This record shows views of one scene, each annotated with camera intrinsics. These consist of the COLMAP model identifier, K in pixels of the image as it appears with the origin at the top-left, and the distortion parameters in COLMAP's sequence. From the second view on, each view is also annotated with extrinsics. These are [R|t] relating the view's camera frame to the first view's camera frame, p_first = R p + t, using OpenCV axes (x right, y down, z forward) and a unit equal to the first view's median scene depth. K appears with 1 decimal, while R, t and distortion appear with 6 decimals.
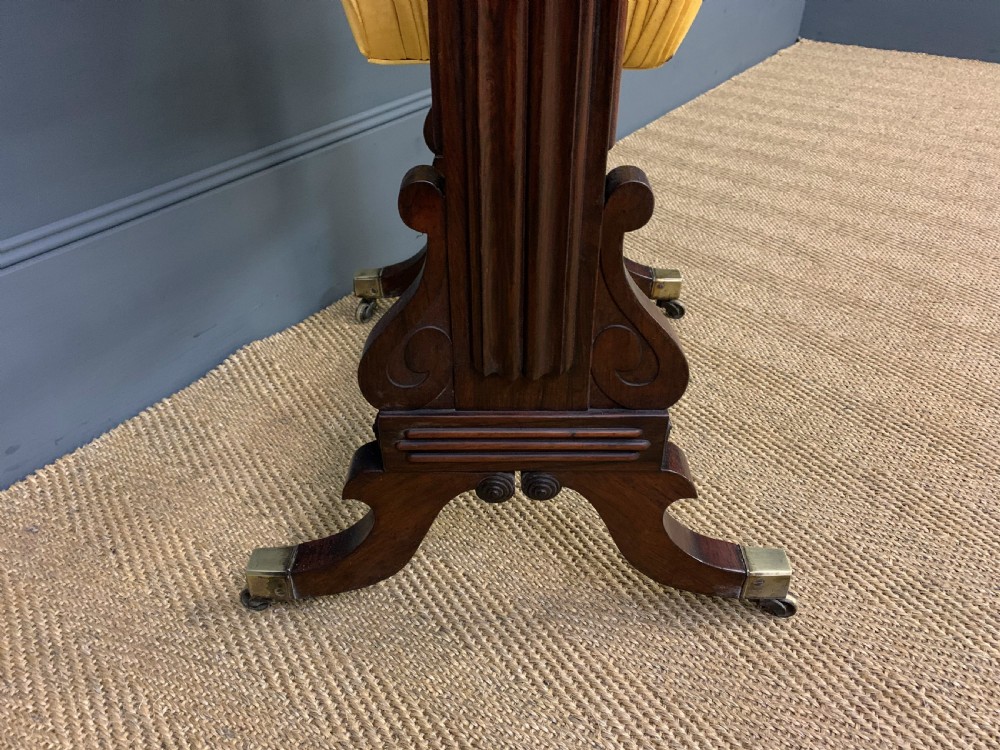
lens RADIAL K [[768.5, 0, 485.9], [0, 768.5, 382.4], [0, 0, 1]] dist [0.001899, 0.016484]
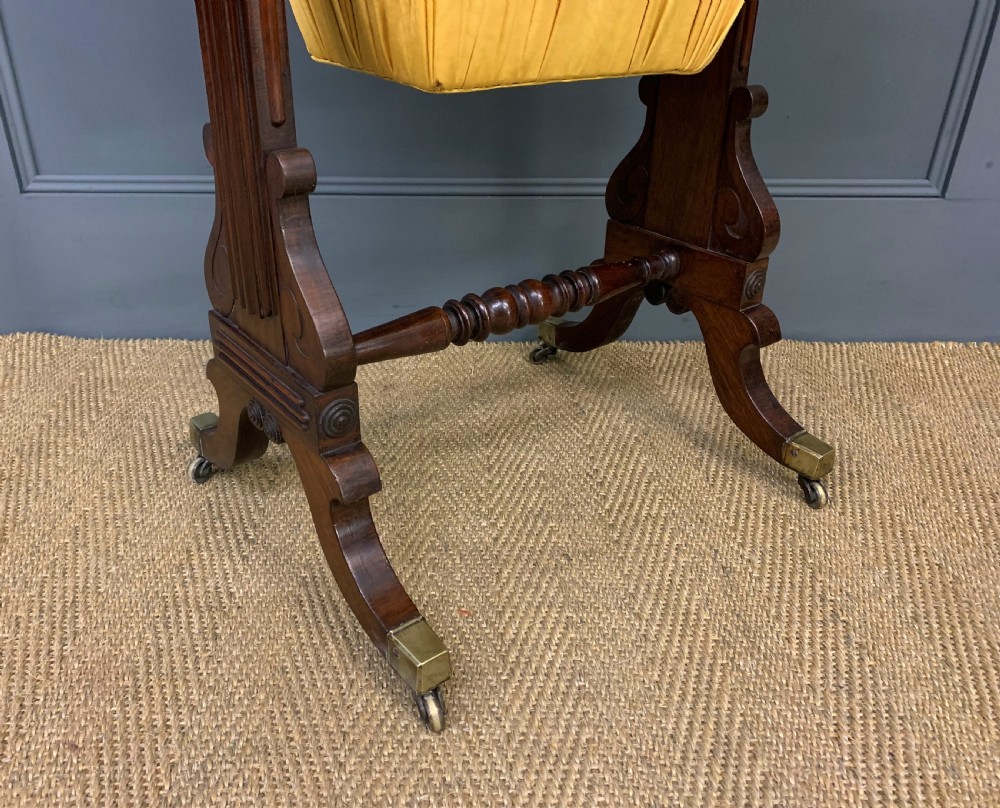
lens RADIAL K [[837.2, 0, 446.9], [0, 837.2, 402.6], [0, 0, 1]] dist [0.024977, -0.020562]
pose [[0.594697, 0.394443, -0.700535, 0.801997], [-0.483887, 0.871474, 0.079911, -0.091005], [0.642019, 0.291457, 0.709129, 0.197673]]
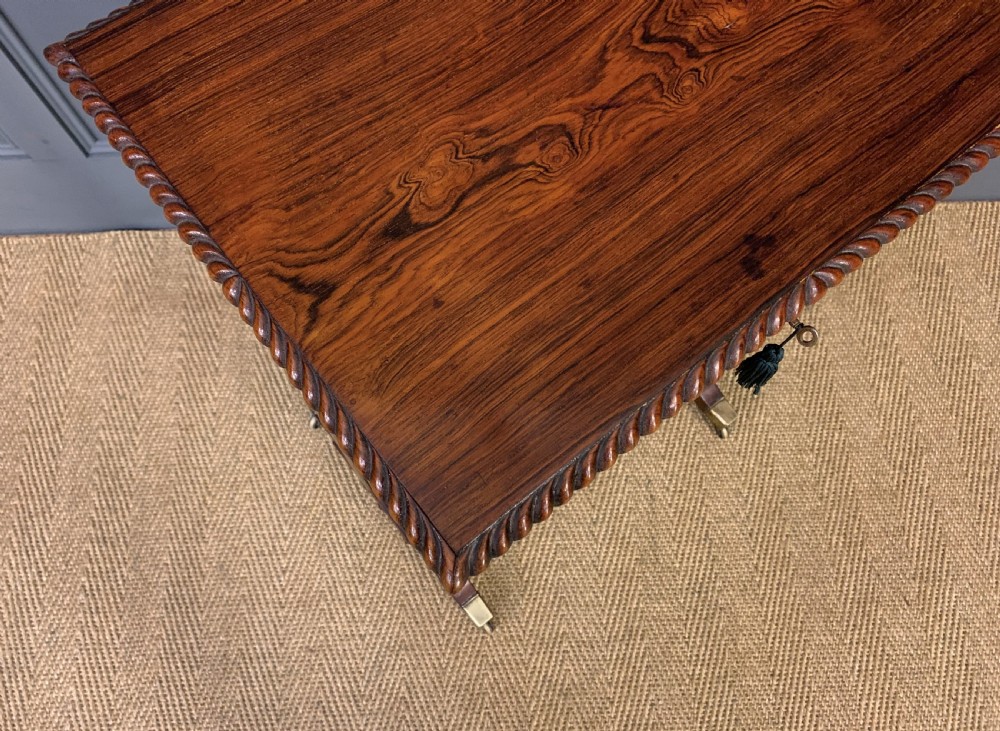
lens RADIAL K [[793.2, 0, 480.1], [0, 793.2, 378.1], [0, 0, 1]] dist [0.013785, -0.008970]
pose [[0.634135, 0.737216, -0.233207, 0.329435], [-0.470581, 0.607277, 0.640132, -1.044519], [0.613536, -0.296187, 0.732015, -0.141390]]
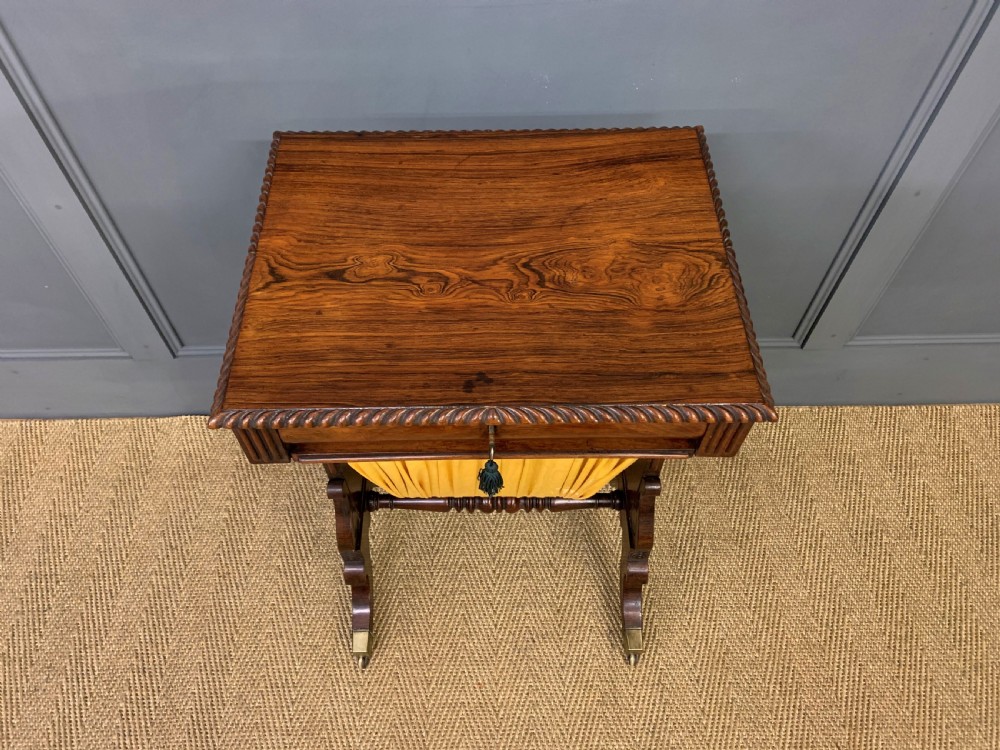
lens RADIAL K [[768.5, 0, 488.6], [0, 768.5, 370.6], [0, 0, 1]] dist [0.001899, 0.016484]
pose [[0.610950, 0.656649, -0.442213, 0.560225], [-0.470144, 0.750358, 0.464681, -1.232413], [0.636950, -0.075993, 0.767150, -0.359664]]
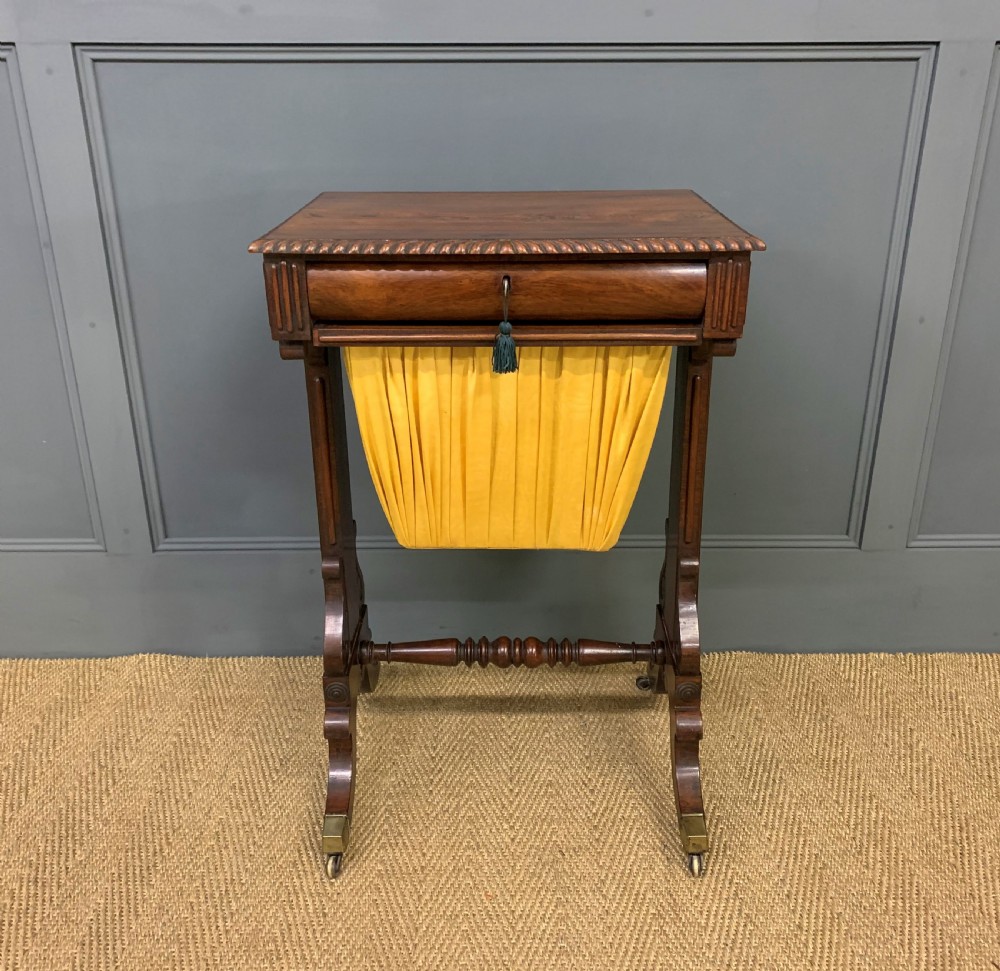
lens RADIAL K [[994.9, 0, 507.4], [0, 994.9, 481.5], [0, 0, 1]] dist [0.010495, 0.000000]
pose [[0.602811, 0.316528, -0.732413, 1.289572], [-0.475341, 0.879733, -0.011033, -0.441020], [0.640836, 0.354797, 0.680771, -0.444005]]
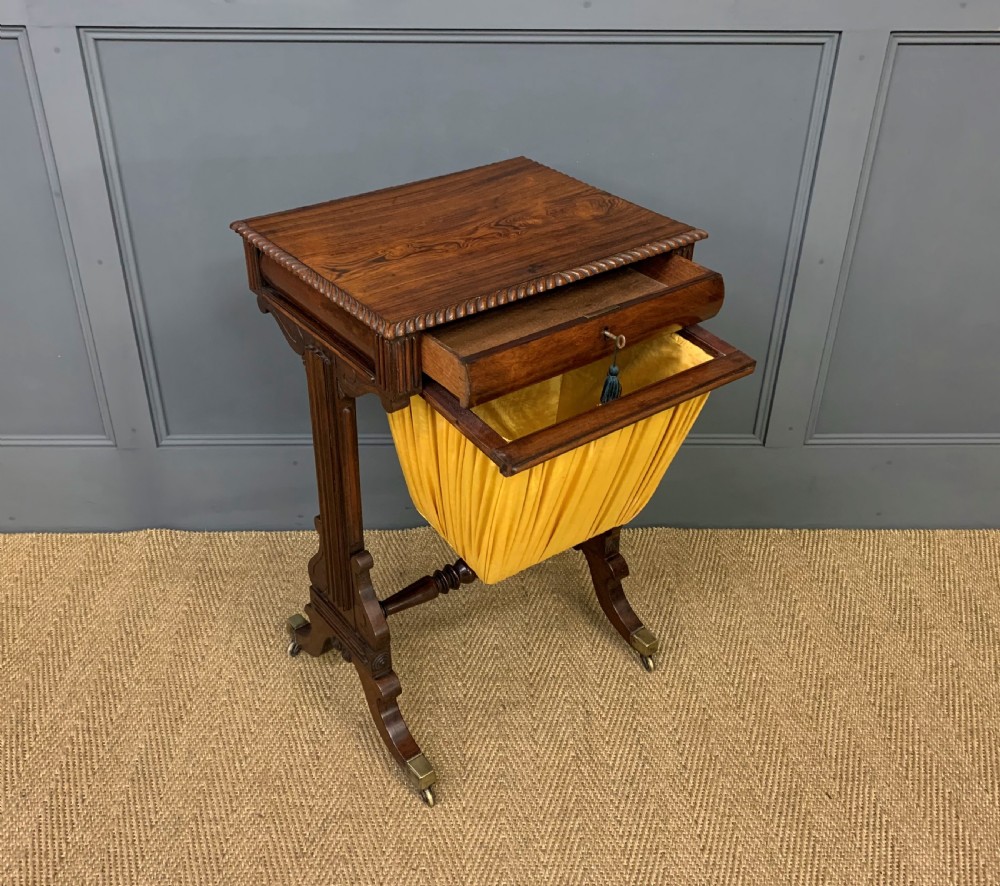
lens RADIAL K [[1029.4, 0, 484.0], [0, 1029.4, 410.7], [0, 0, 1]] dist [0.017249, 0.000000]
pose [[0.610643, 0.425598, -0.667818, 1.502825], [-0.480059, 0.869632, 0.115255, -0.761119], [0.629808, 0.250213, 0.735347, -0.853011]]
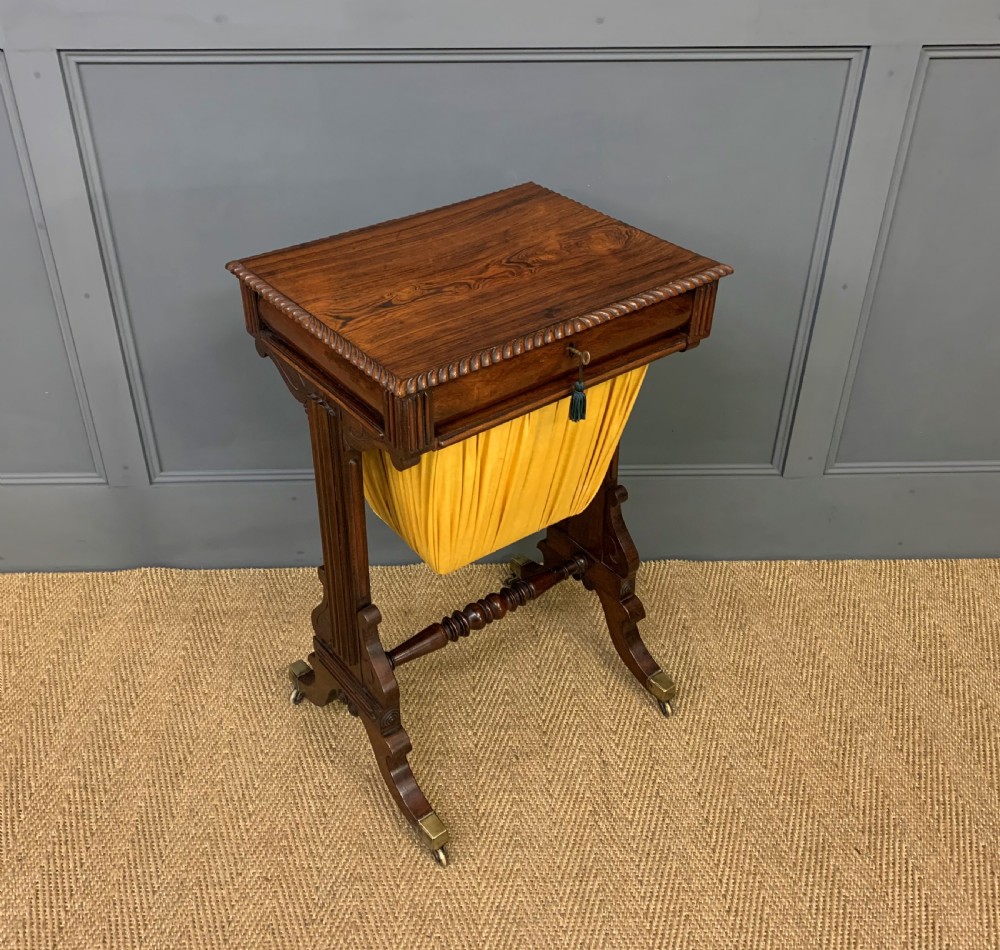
lens RADIAL K [[1036.6, 0, 474.4], [0, 1036.6, 433.8], [0, 0, 1]] dist [0.015074, 0.000000]
pose [[0.615186, 0.437531, -0.655830, 1.371253], [-0.470864, 0.871111, 0.139471, -0.817043], [0.632324, 0.223006, 0.741913, -0.832075]]
